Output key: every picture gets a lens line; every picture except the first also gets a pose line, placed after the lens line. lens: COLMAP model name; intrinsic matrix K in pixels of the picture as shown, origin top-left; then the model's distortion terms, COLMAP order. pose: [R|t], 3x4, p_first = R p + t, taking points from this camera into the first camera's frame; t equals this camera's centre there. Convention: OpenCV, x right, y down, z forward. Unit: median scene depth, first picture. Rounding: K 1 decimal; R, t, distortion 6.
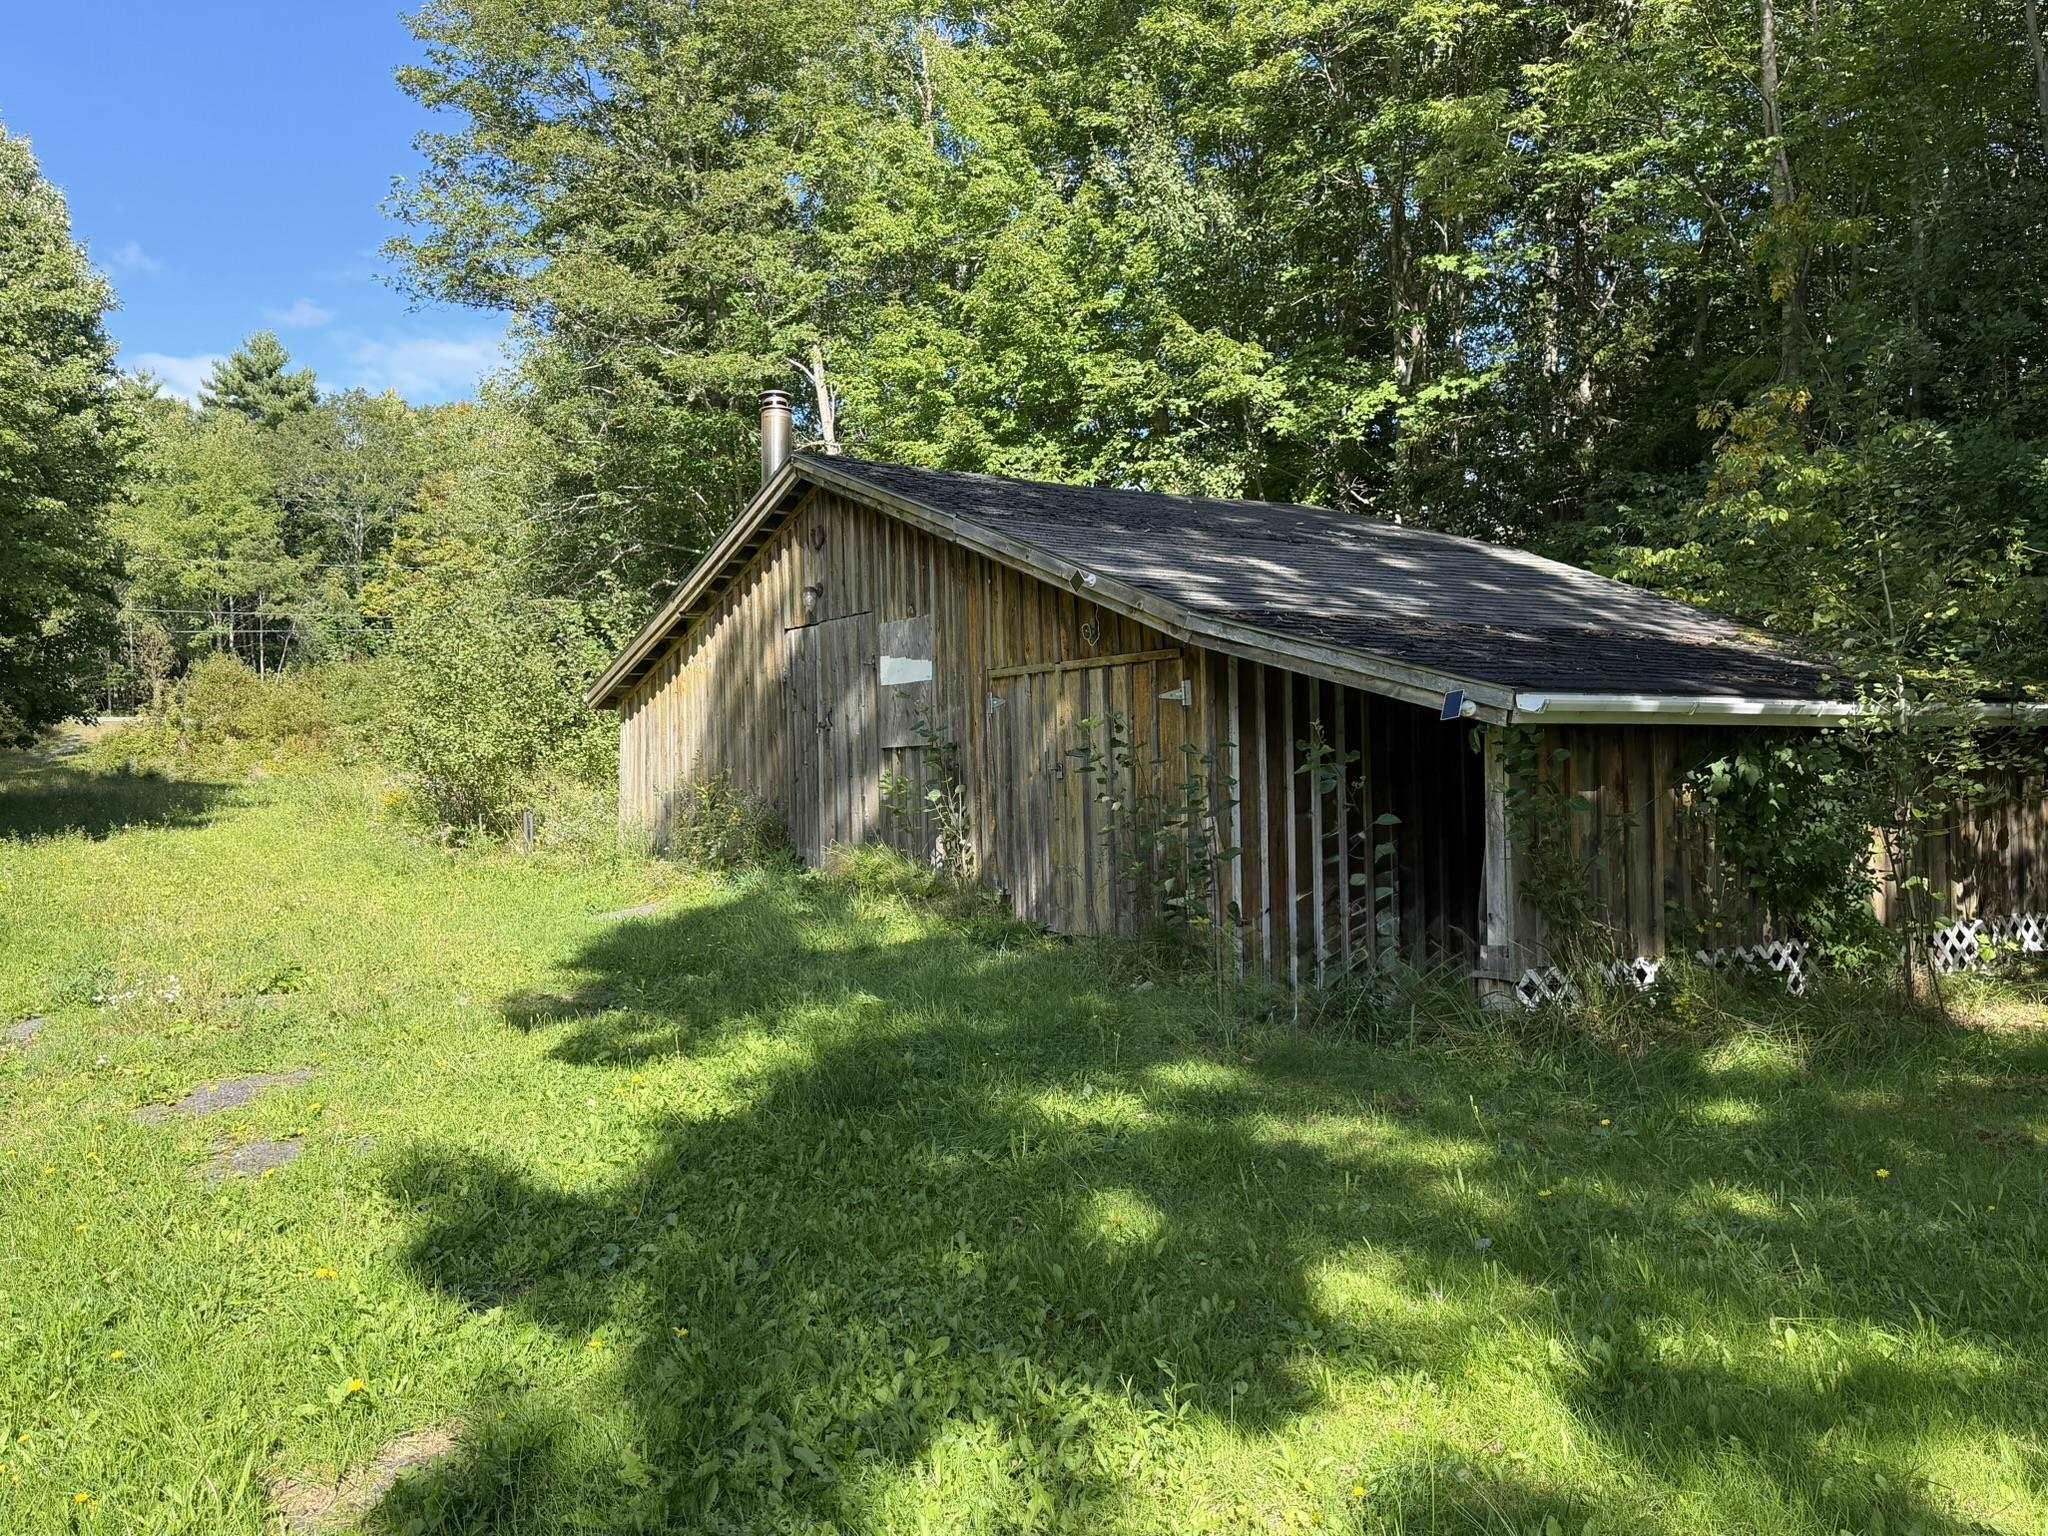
lens RADIAL K [[1681.9, 0, 1030.8], [0, 1681.9, 754.1], [0, 0, 1]] dist [0.054481, -0.046908]
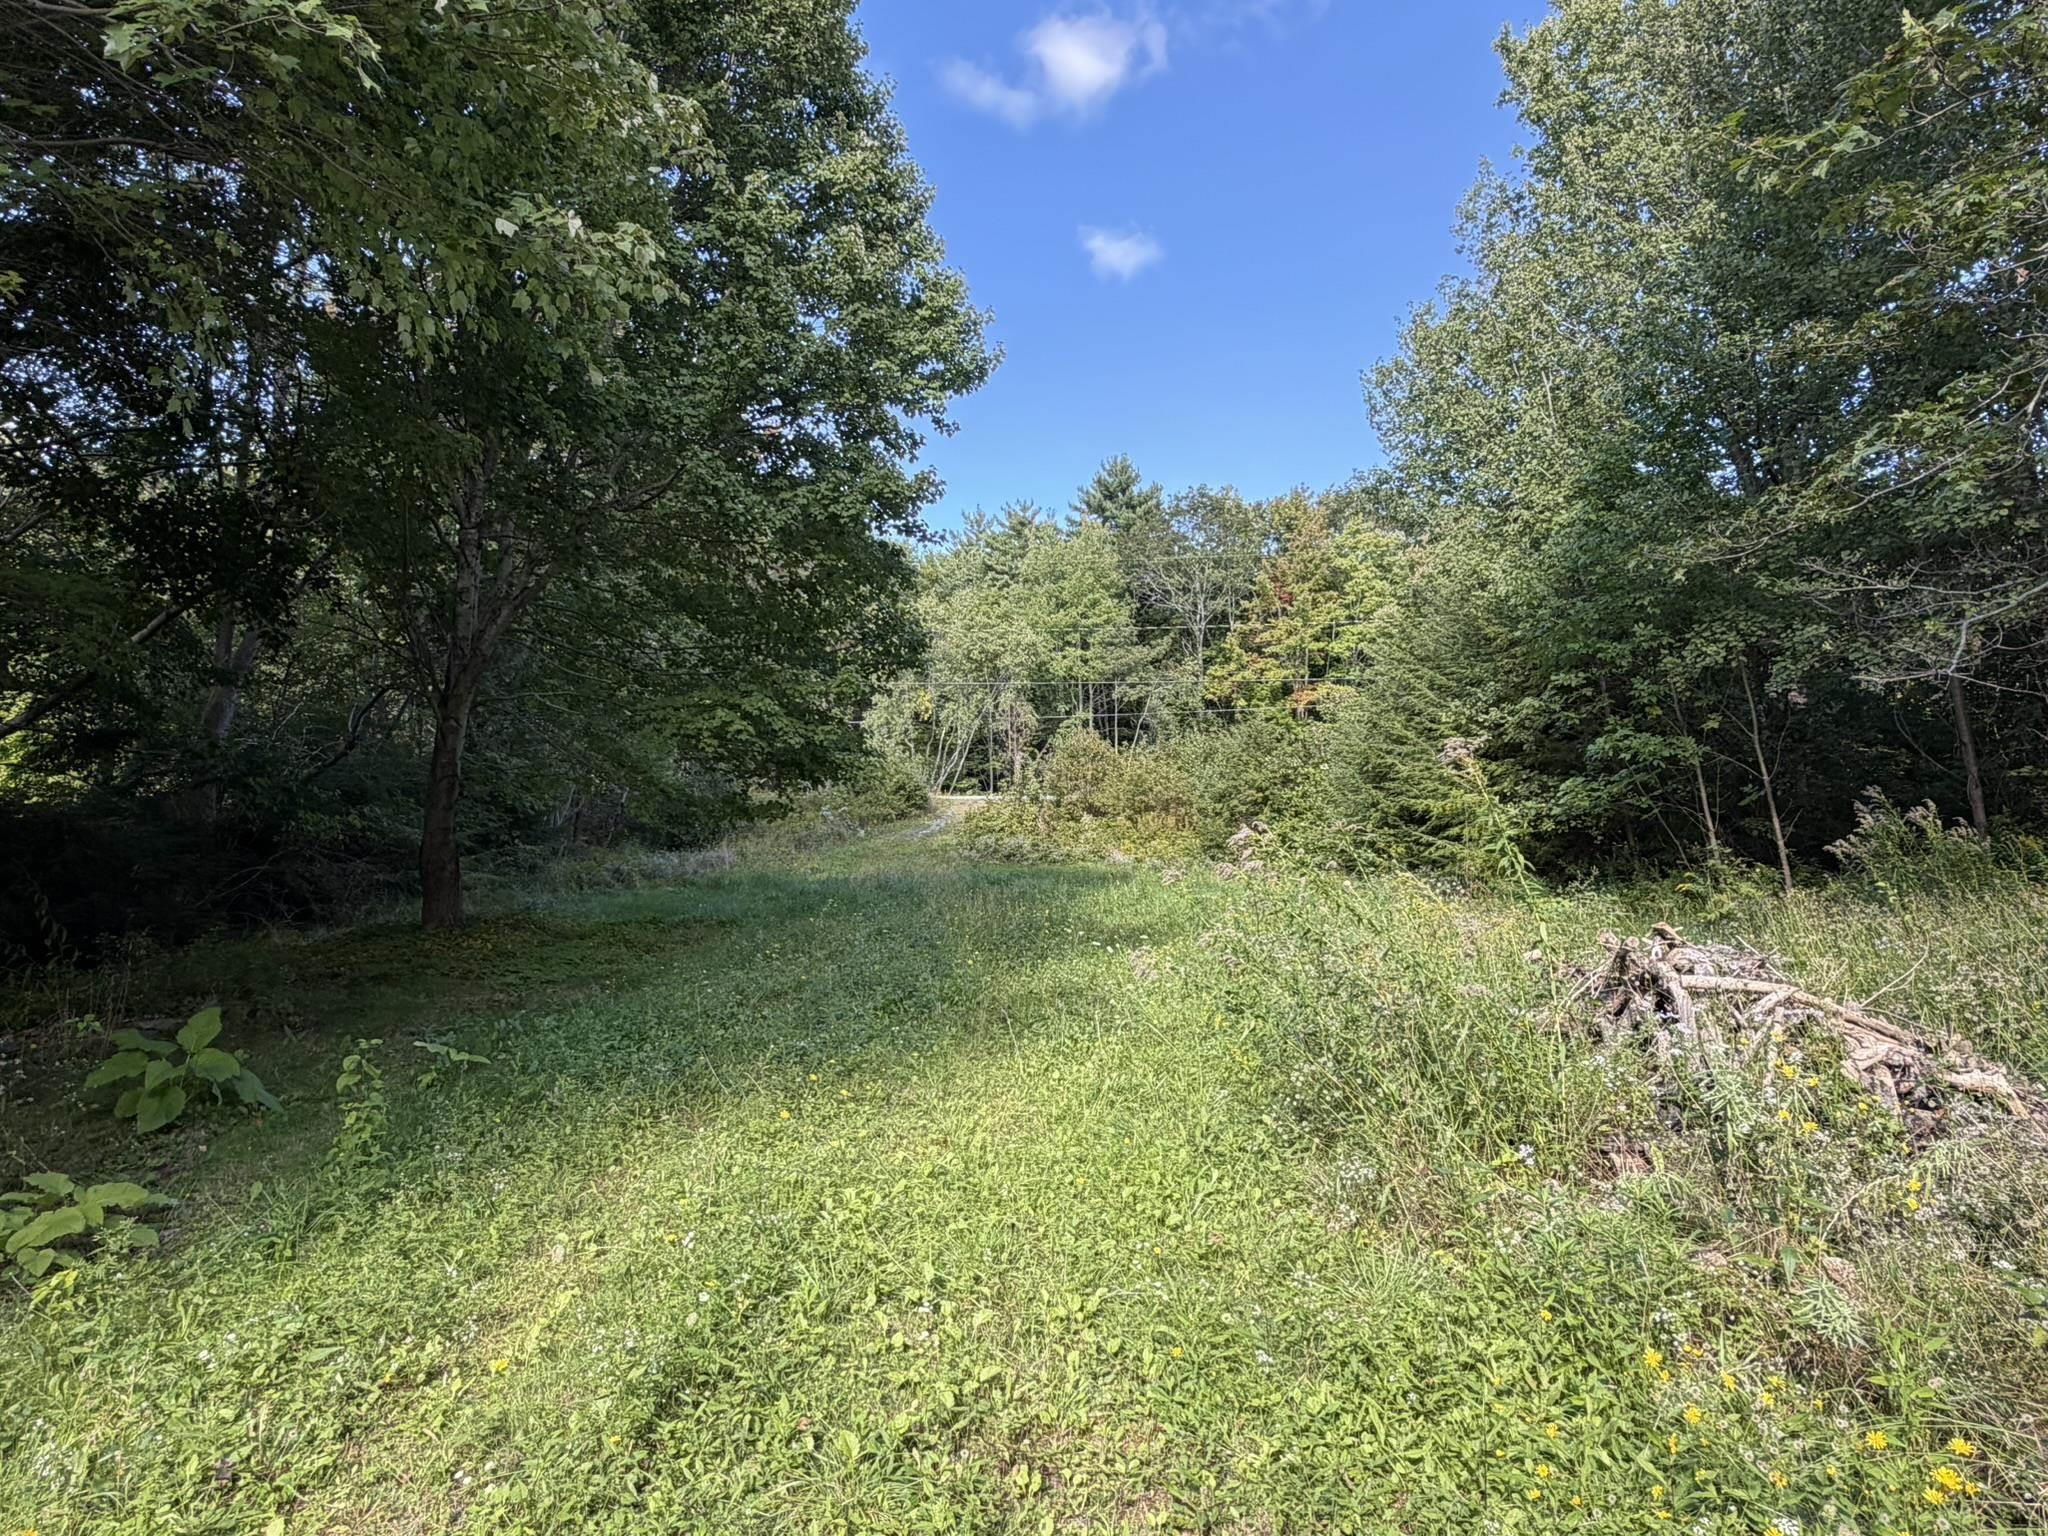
lens RADIAL K [[1254.8, 0, 1016.9], [0, 1254.8, 756.7], [0, 0, 1]] dist [0.002712, 0.000707]
pose [[0.875657, -0.029733, -0.482018, -0.457816], [-0.001440, 0.997938, -0.064172, 0.005941], [0.482932, 0.056886, 0.873808, 1.000321]]
